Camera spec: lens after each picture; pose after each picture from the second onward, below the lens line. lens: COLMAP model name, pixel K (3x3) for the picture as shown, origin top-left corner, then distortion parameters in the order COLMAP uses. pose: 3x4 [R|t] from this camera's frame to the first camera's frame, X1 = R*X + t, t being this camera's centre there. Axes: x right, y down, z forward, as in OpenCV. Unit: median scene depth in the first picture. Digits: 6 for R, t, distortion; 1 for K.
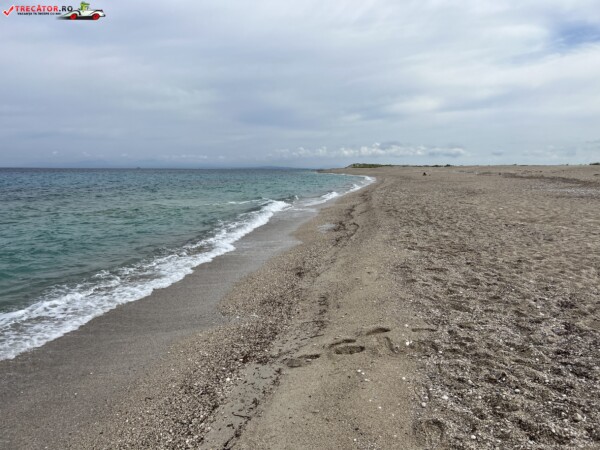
lens RADIAL K [[448.5, 0, 272.4], [0, 448.5, 256.3], [0, 0, 1]] dist [0.051884, -0.054212]
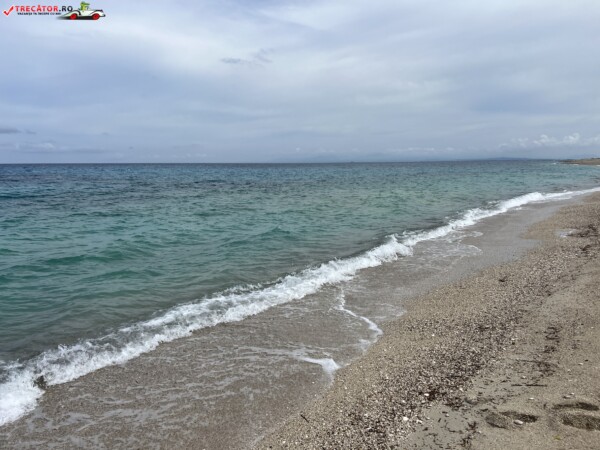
lens RADIAL K [[448.5, 0, 301.5], [0, 448.5, 234.3], [0, 0, 1]] dist [0.051884, -0.054212]
pose [[0.910440, 0.060064, -0.409258, 0.023065], [-0.073558, 0.997141, -0.017295, -0.012693], [0.407049, 0.045850, 0.912255, 0.103619]]
